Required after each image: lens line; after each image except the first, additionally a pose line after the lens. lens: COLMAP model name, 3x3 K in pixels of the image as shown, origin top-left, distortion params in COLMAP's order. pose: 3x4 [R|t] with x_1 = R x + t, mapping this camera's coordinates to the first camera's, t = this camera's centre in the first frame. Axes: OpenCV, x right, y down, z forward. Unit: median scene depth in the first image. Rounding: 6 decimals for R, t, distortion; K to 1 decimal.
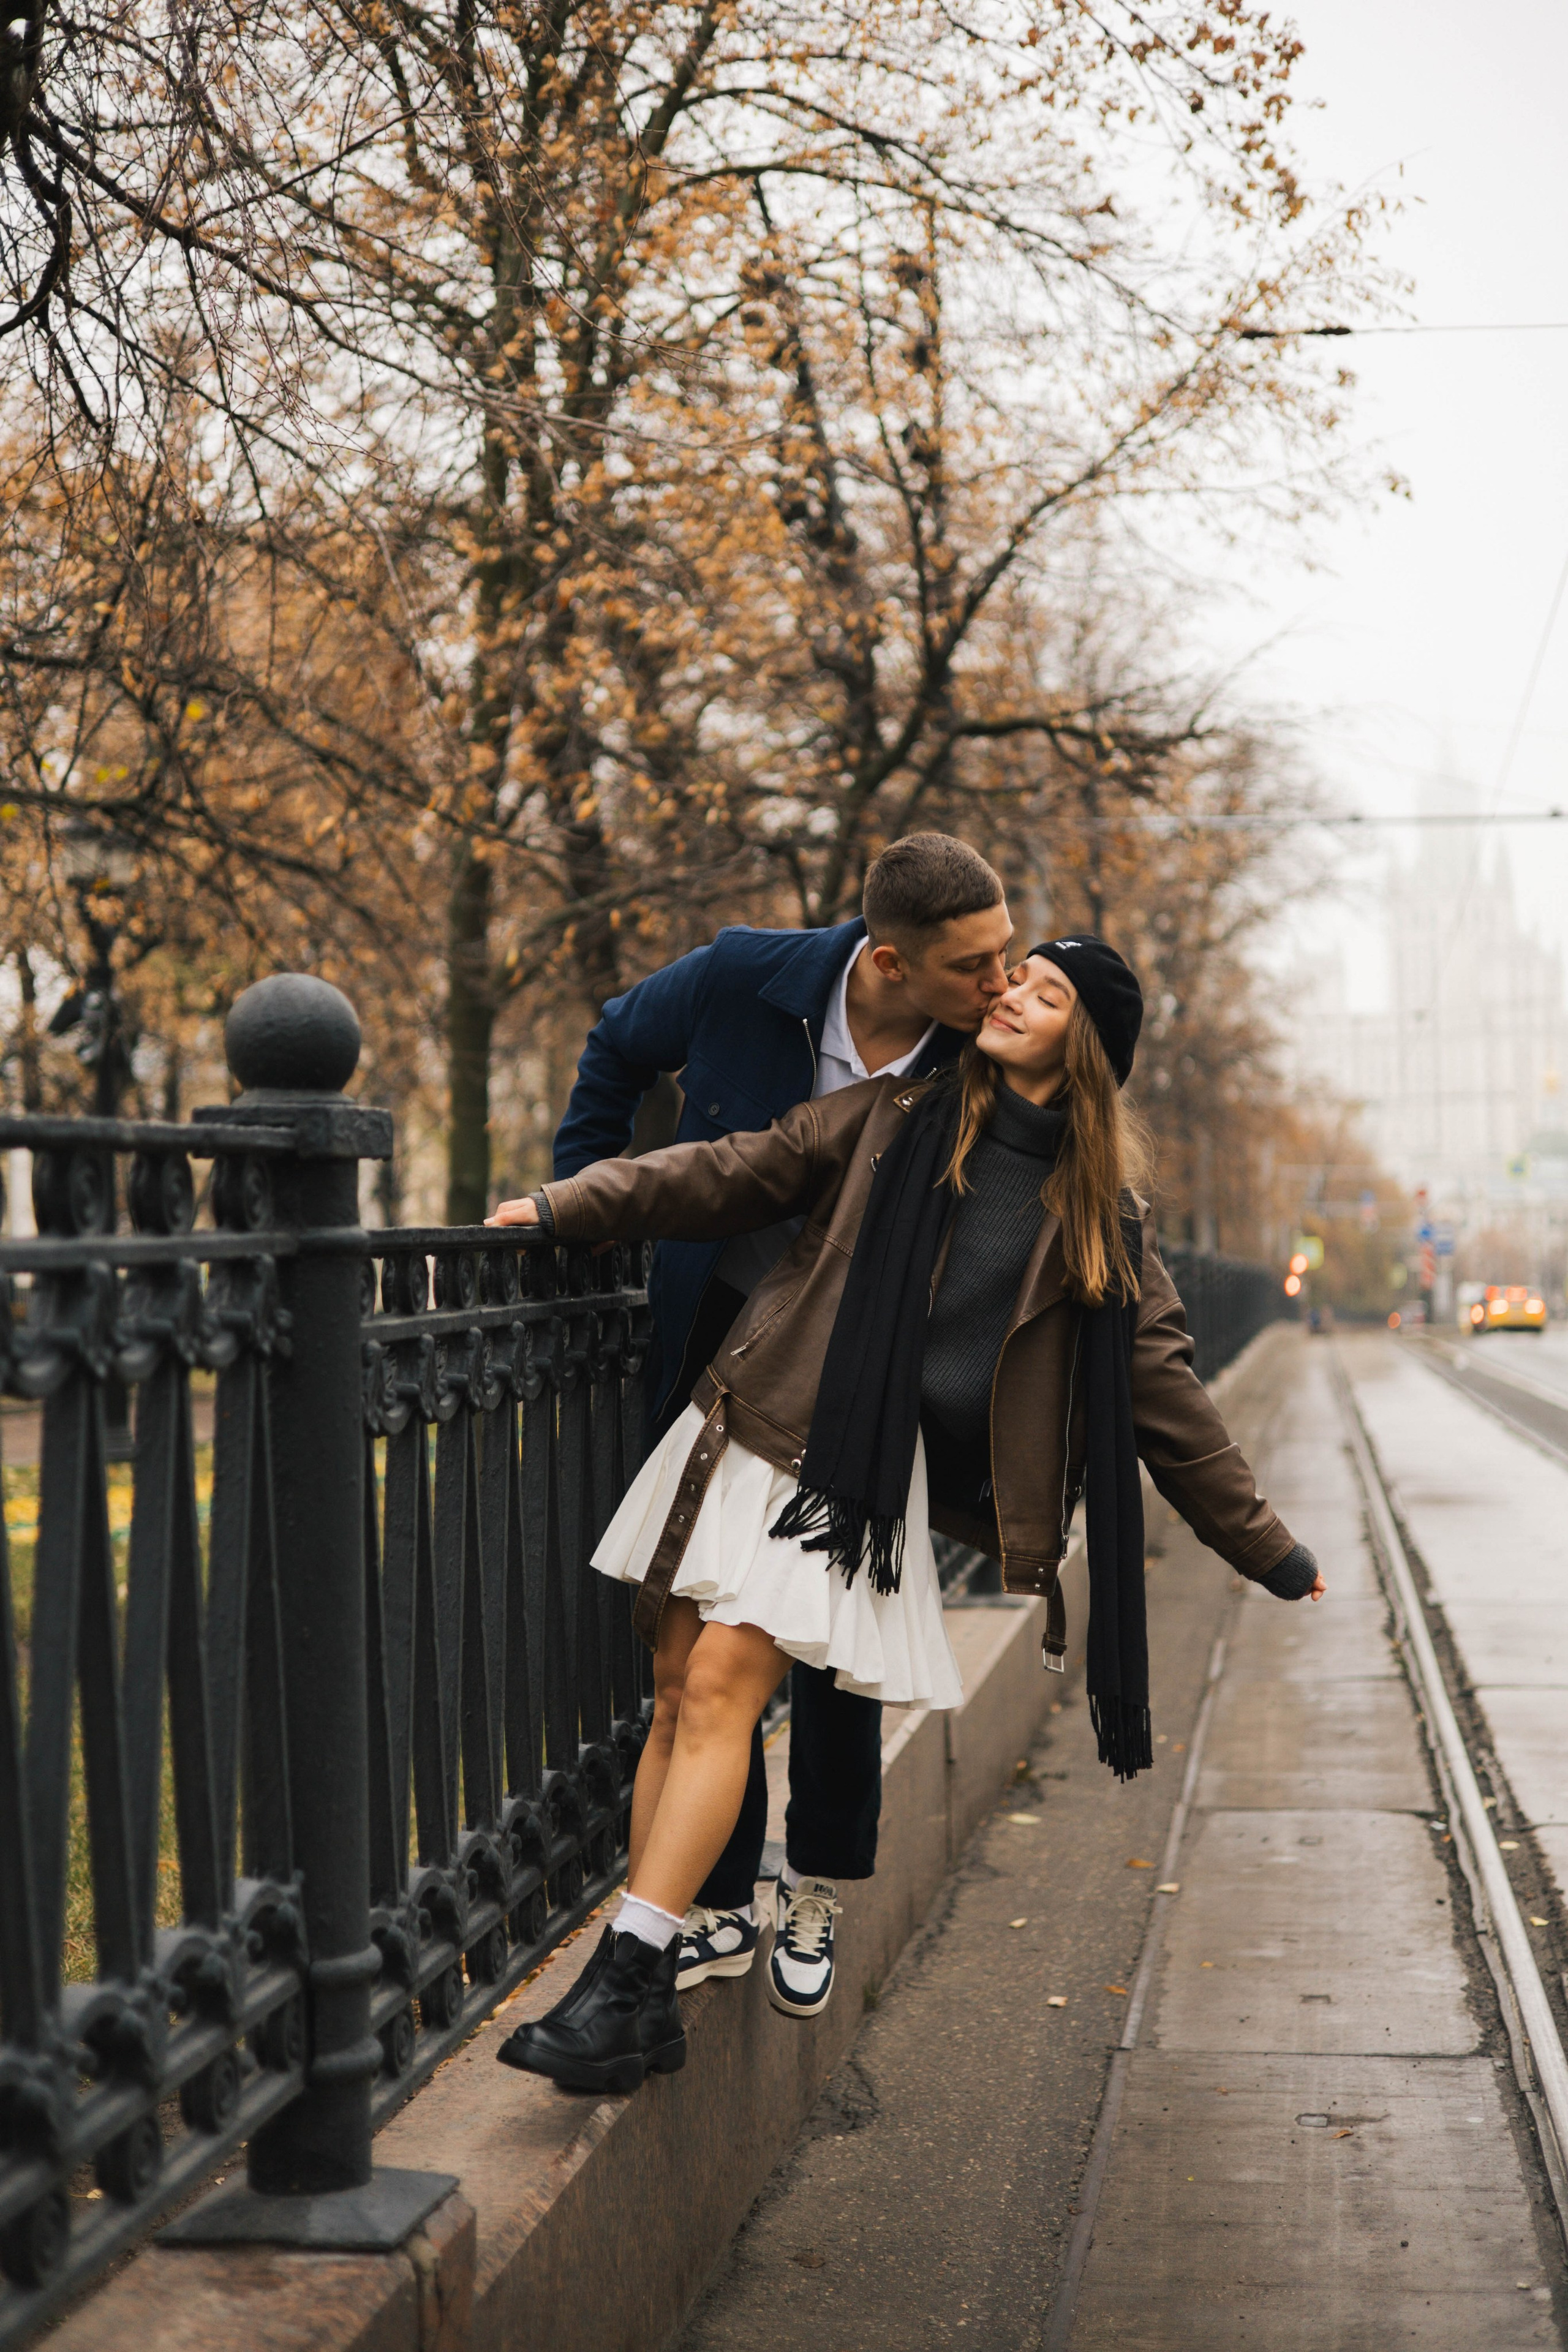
lens RADIAL K [[3087.2, 0, 777.7], [0, 3087.2, 1171.7], [0, 0, 1]] dist [-0.020311, 0.000000]
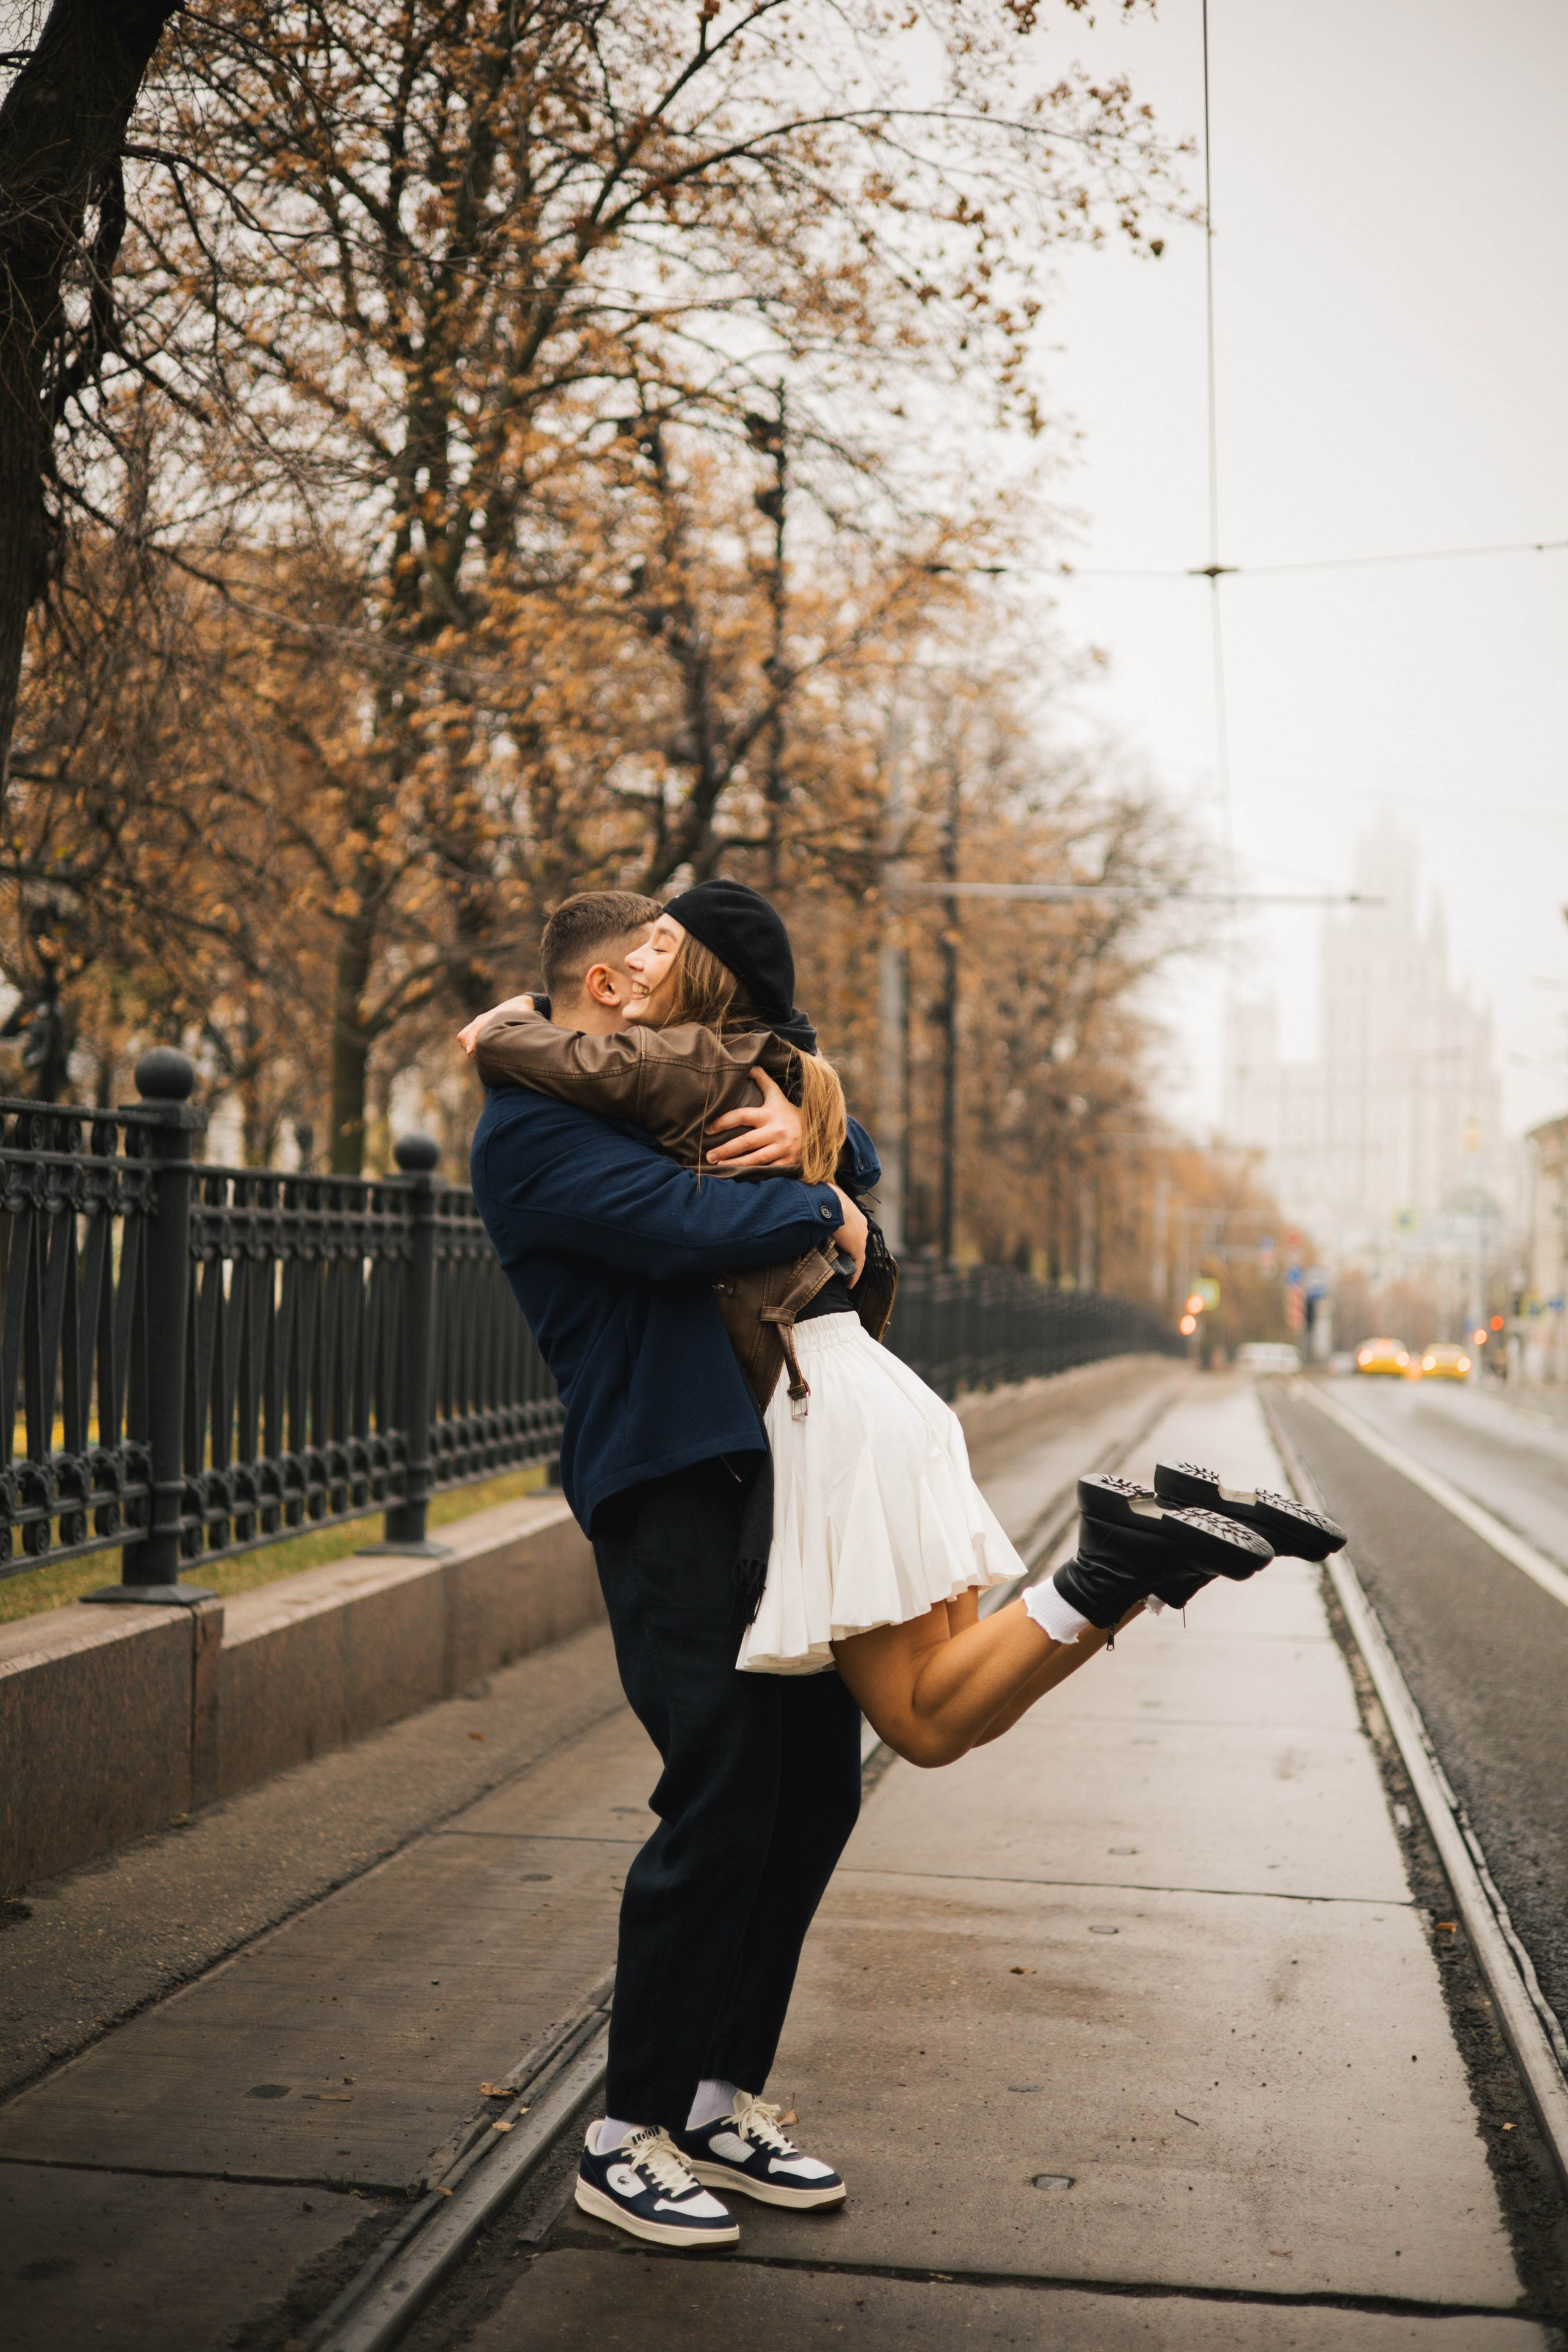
lens RADIAL K [[3087.2, 0, 871.5], [0, 3087.2, 1159.0], [0, 0, 1]] dist [-0.020311, 0.000000]
pose [[0.997824, 0.041428, 0.051293, 0.035833], [-0.040744, 0.999067, -0.014314, 0.004164], [-0.051838, 0.012193, 0.998581, -0.186473]]
